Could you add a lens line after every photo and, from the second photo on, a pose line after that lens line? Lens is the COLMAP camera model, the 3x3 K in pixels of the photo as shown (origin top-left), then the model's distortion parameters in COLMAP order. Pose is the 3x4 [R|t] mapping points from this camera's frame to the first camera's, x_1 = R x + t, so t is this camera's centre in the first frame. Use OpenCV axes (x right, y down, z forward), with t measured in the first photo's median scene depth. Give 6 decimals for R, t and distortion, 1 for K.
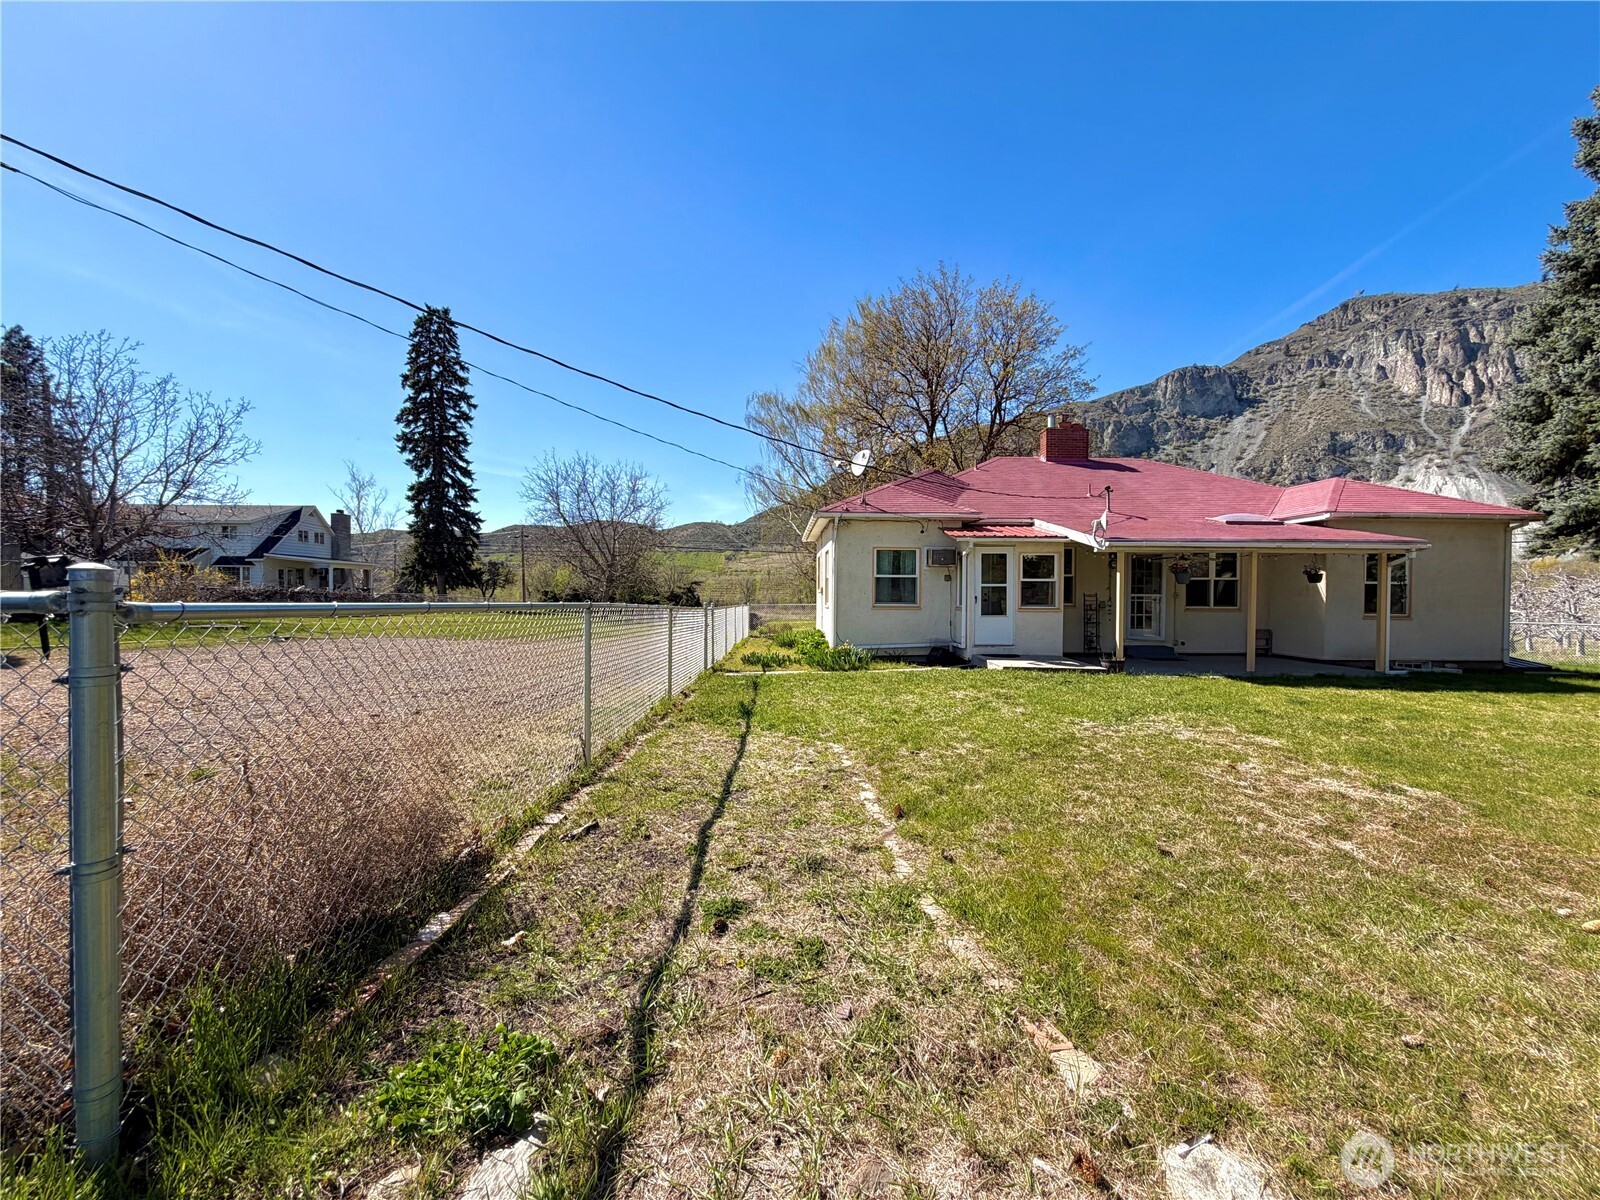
lens RADIAL K [[638.3, 0, 797.9], [0, 638.3, 601.4], [0, 0, 1]] dist [-0.000721, -0.000031]
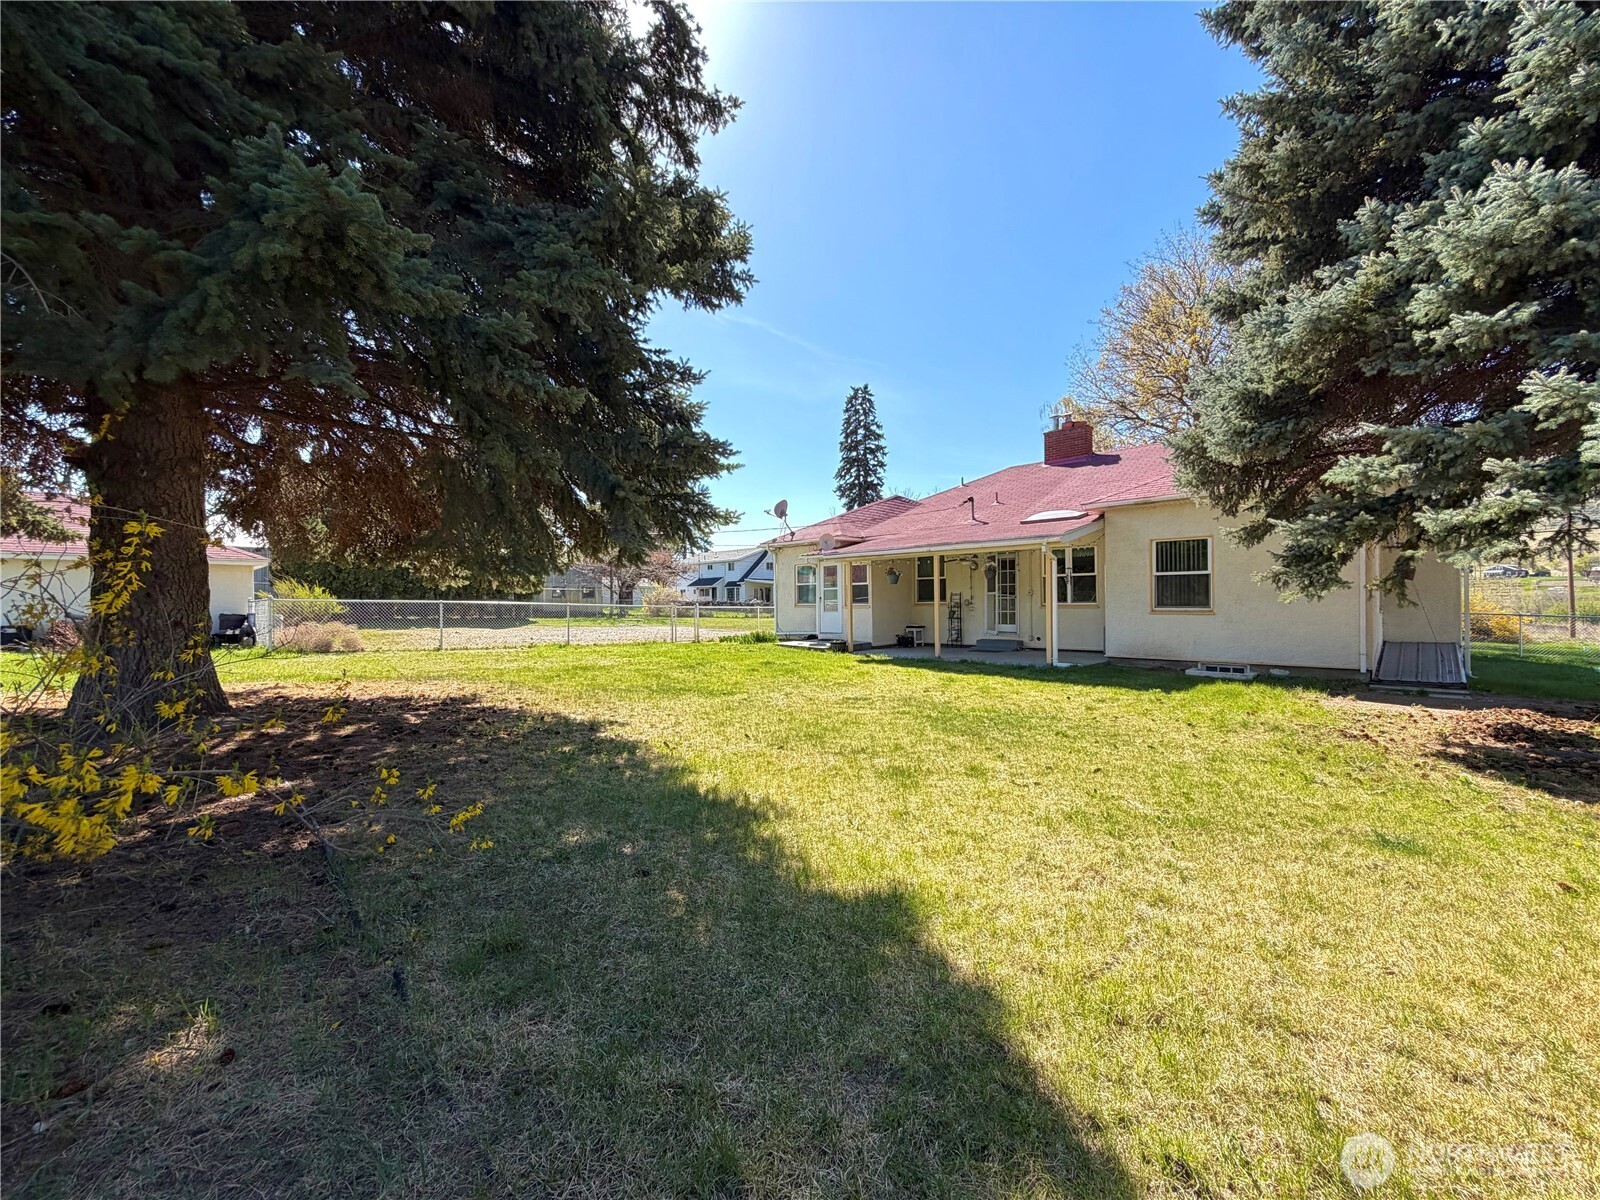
lens RADIAL K [[638.3, 0, 797.9], [0, 638.3, 601.4], [0, 0, 1]] dist [-0.000721, -0.000031]
pose [[0.691220, -0.015499, -0.722478, 1.155171], [0.004879, 0.999847, -0.016782, 0.021954], [0.722628, 0.008075, 0.691190, 0.003417]]
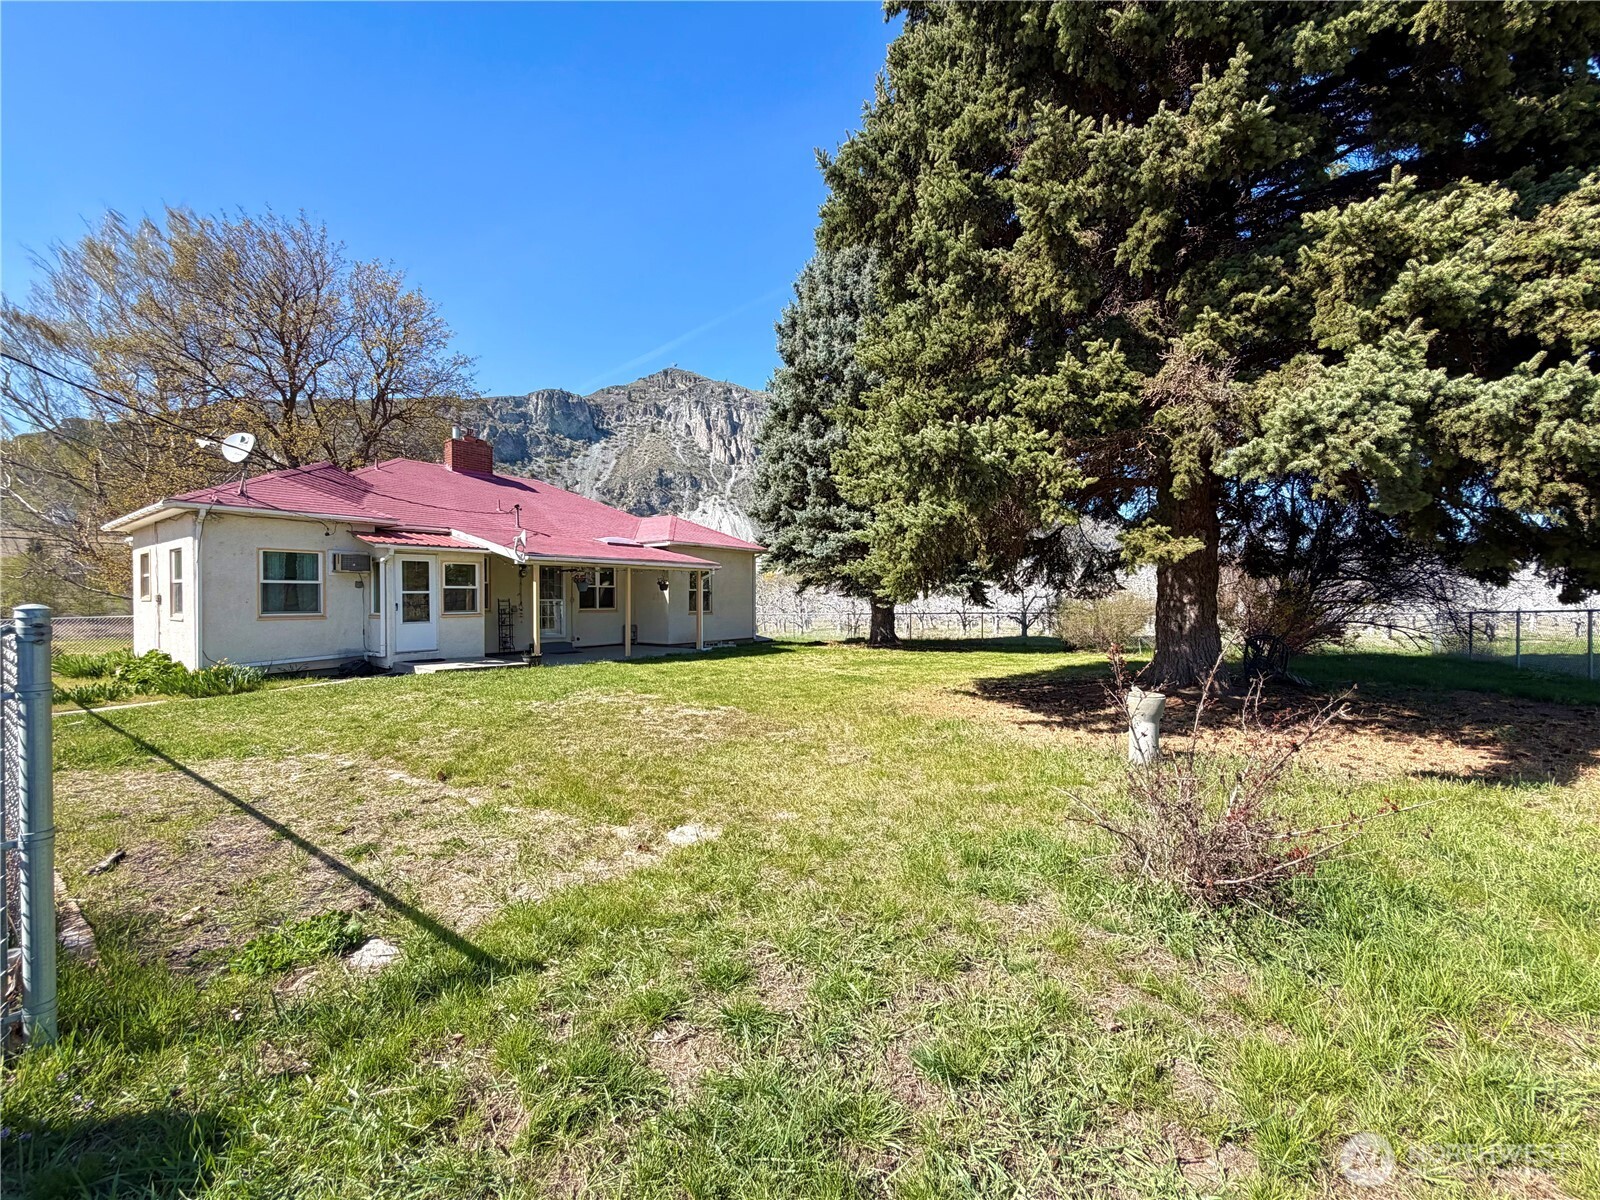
lens RADIAL K [[638.3, 0, 797.9], [0, 638.3, 601.4], [0, 0, 1]] dist [-0.000721, -0.000031]
pose [[0.615861, -0.013153, 0.787745, -0.110830], [0.016540, 0.999856, 0.003763, -0.004230], [-0.787681, 0.010712, 0.615990, -0.098591]]
